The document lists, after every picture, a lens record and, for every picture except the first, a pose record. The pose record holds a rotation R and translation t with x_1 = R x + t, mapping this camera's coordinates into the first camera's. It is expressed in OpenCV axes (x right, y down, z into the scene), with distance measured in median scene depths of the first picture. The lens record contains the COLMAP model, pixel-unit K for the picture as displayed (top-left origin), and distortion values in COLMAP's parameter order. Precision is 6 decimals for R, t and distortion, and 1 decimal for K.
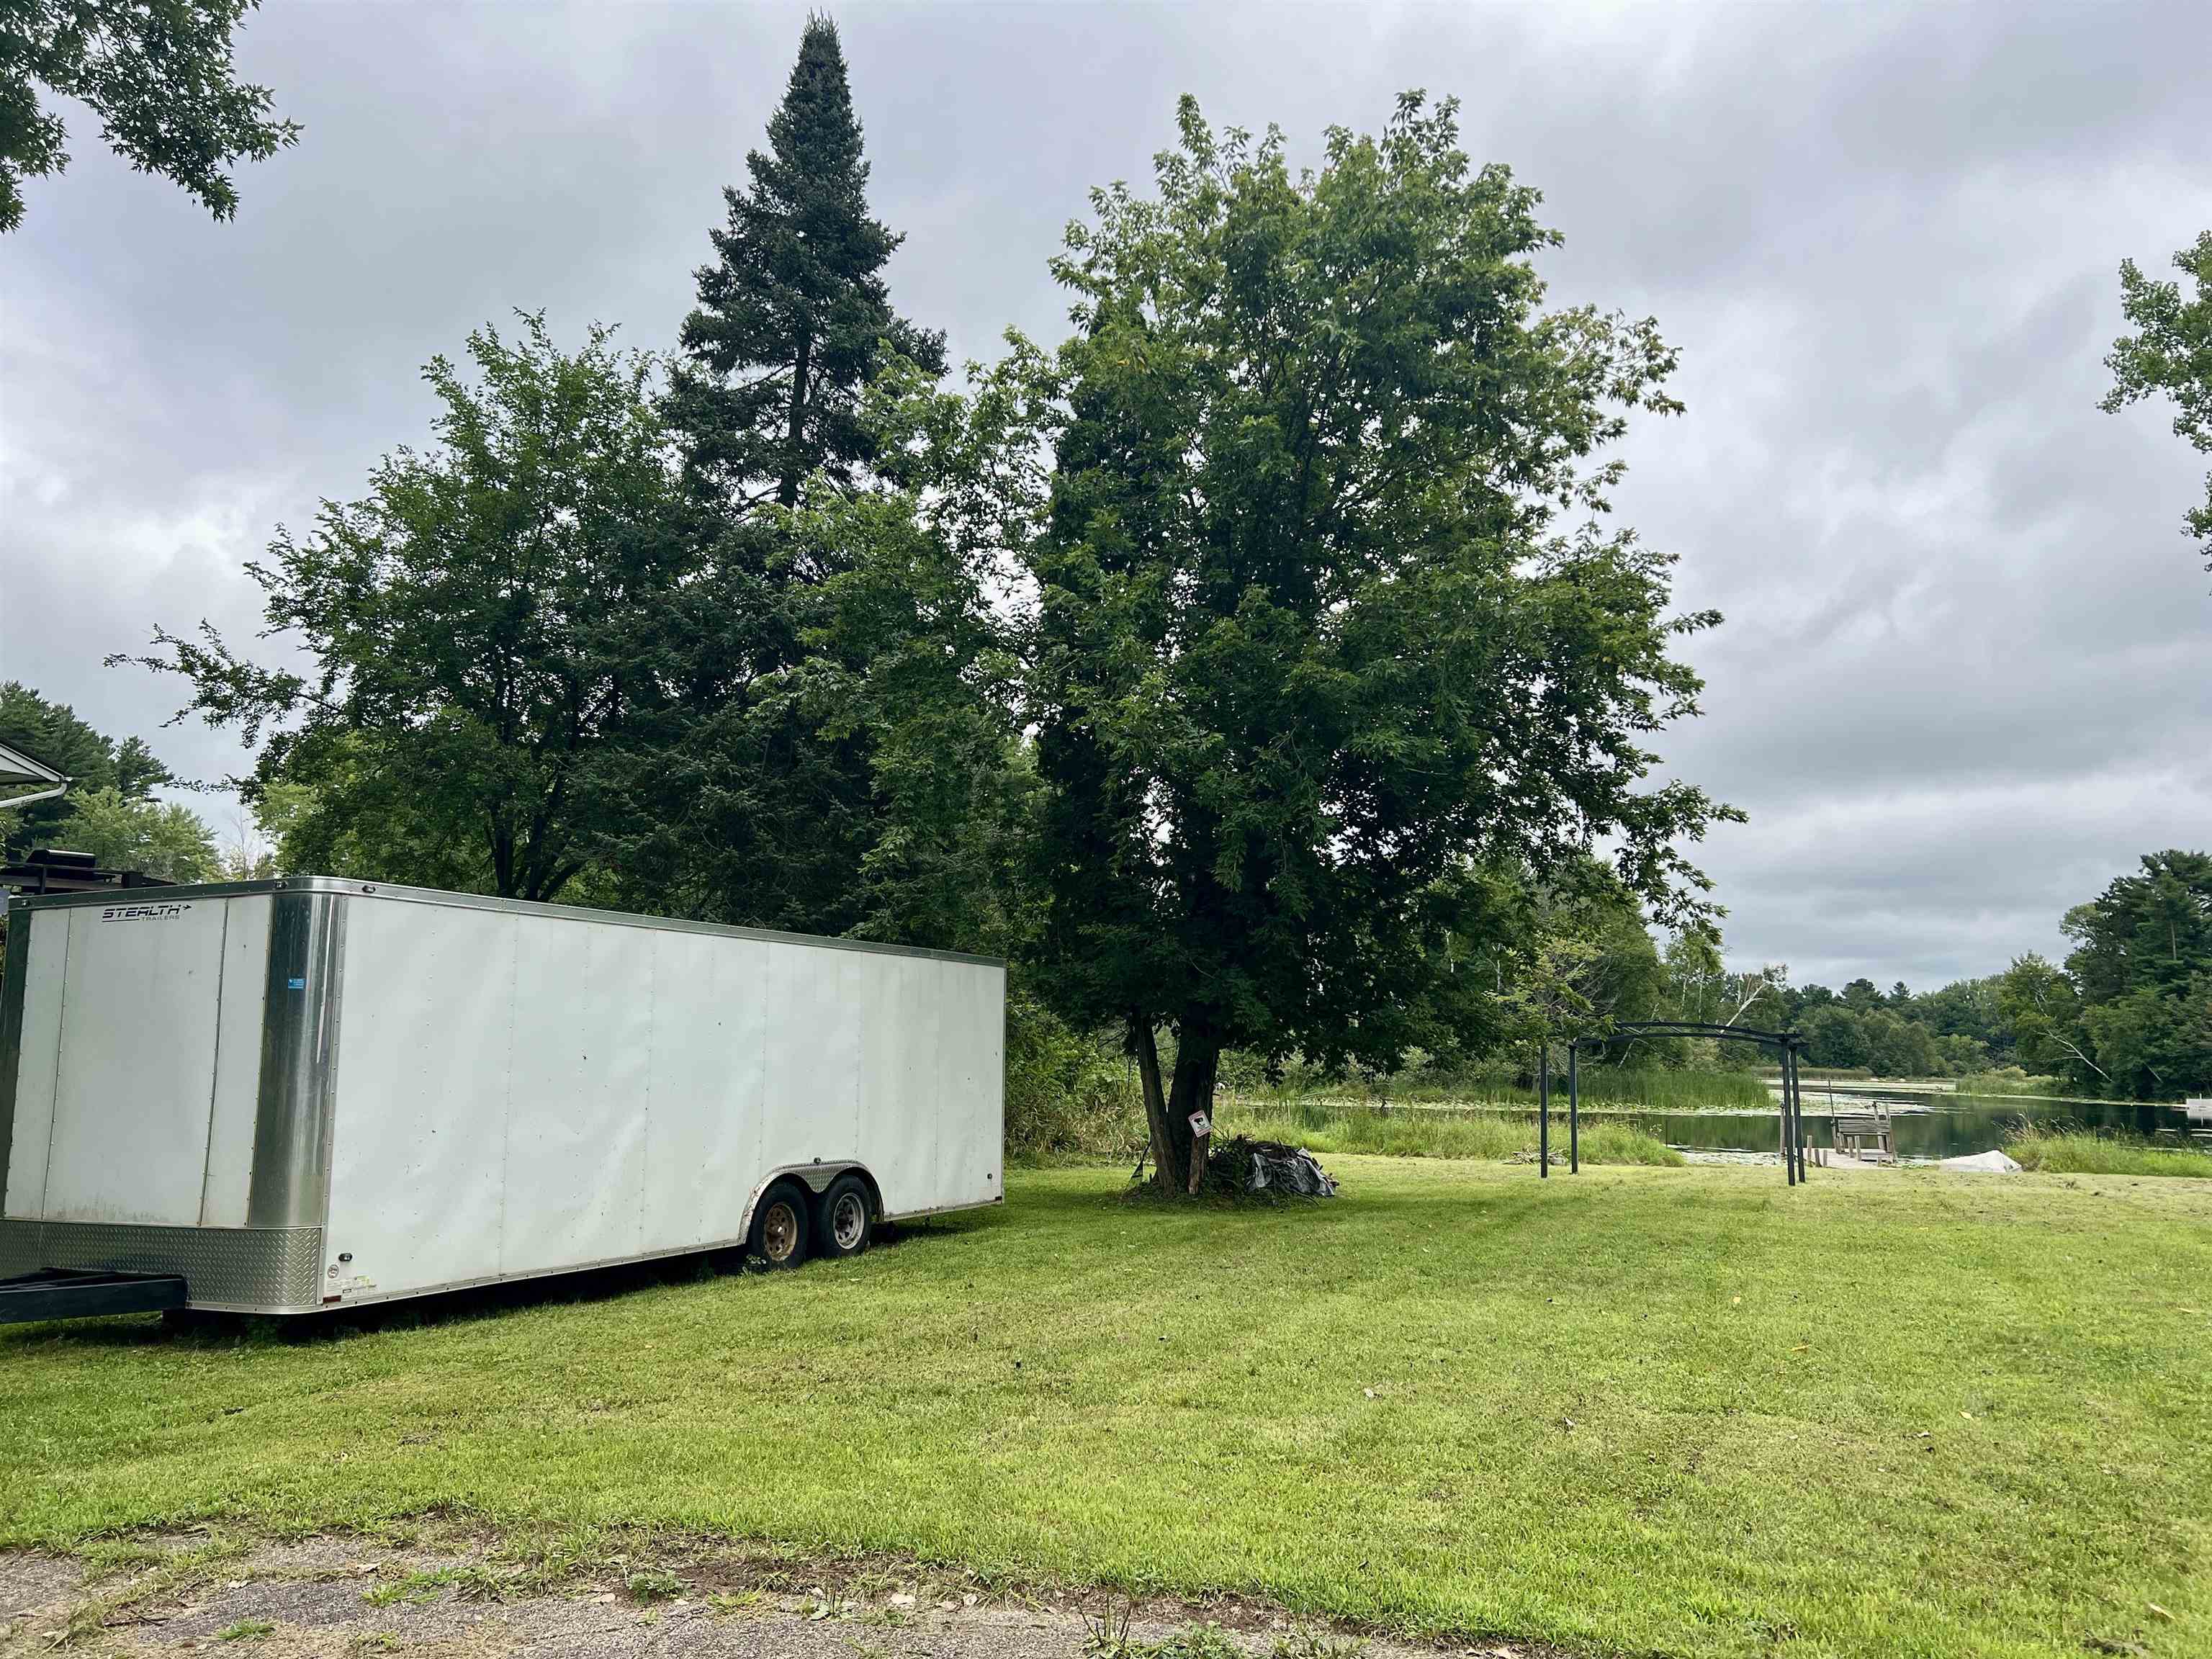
lens RADIAL K [[1669.0, 0, 1106.0], [0, 1669.0, 829.5], [0, 0, 1]] dist [0.024957, -0.034831]
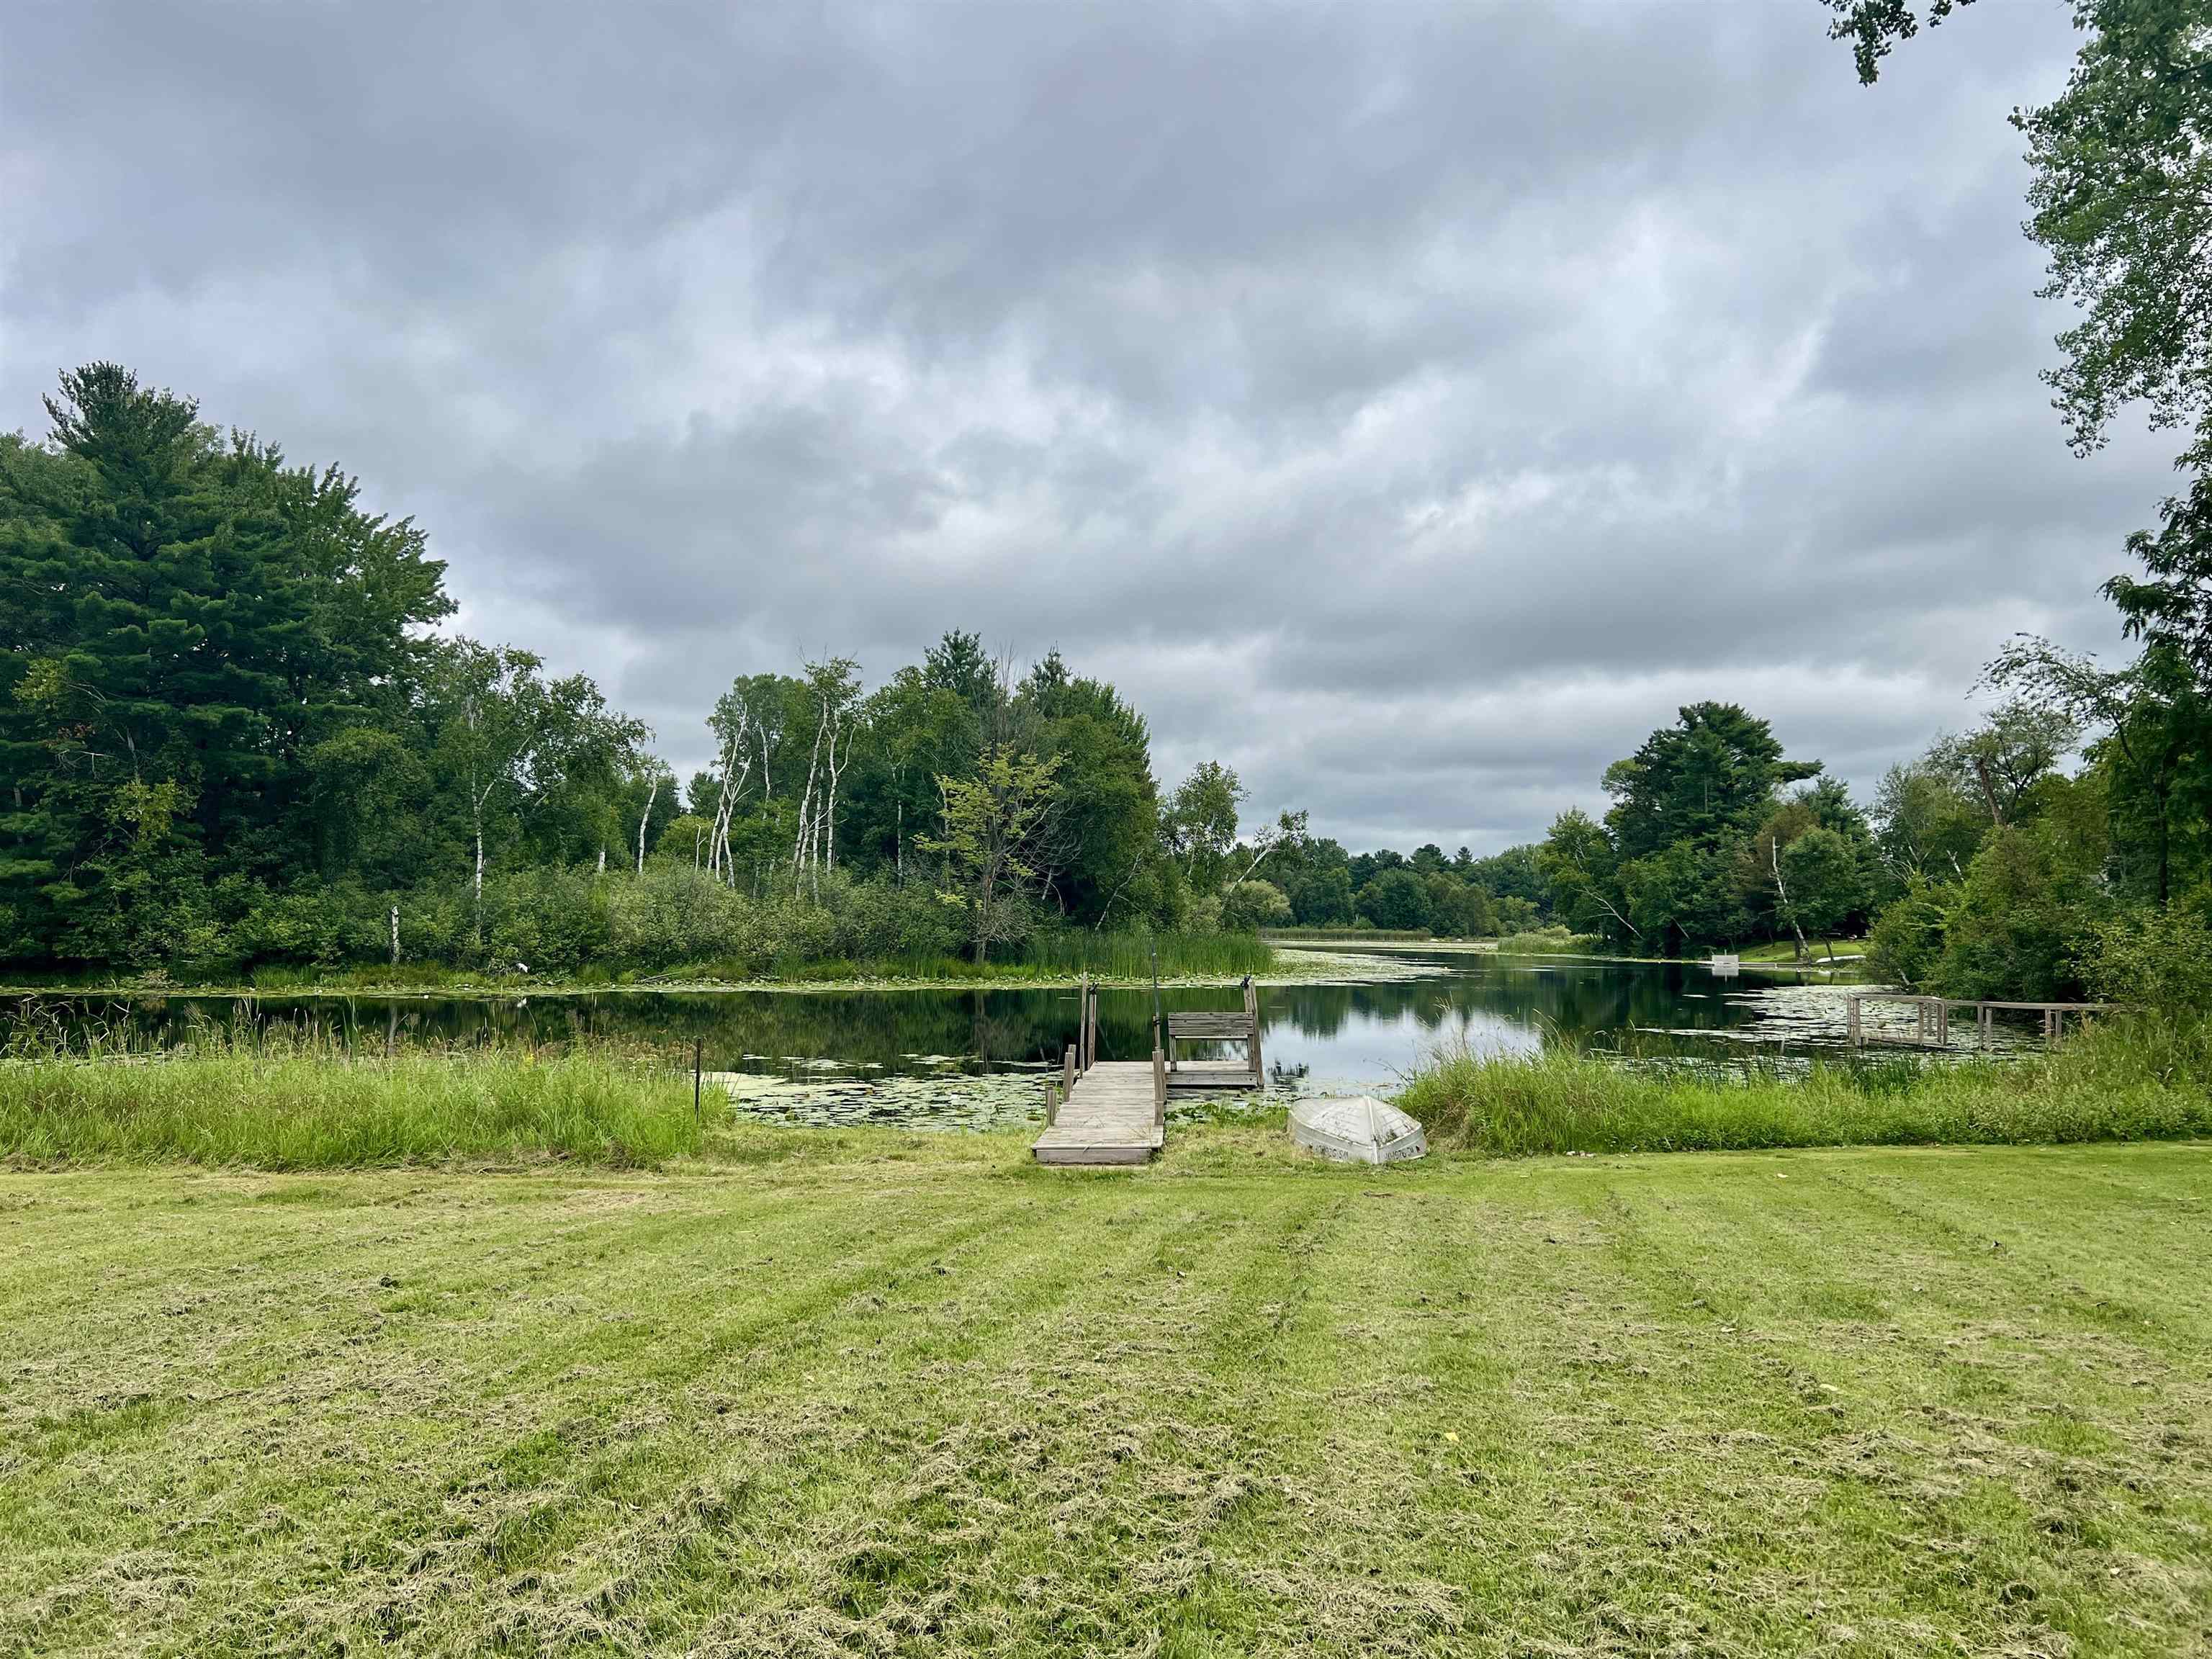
lens RADIAL K [[1656.2, 0, 1121.2], [0, 1656.2, 834.4], [0, 0, 1]] dist [0.119310, -0.191706]
pose [[0.972975, -0.002418, 0.230900, 0.369683], [-0.015810, 0.996901, 0.077061, 0.091124], [-0.230371, -0.078629, 0.969921, 0.601053]]
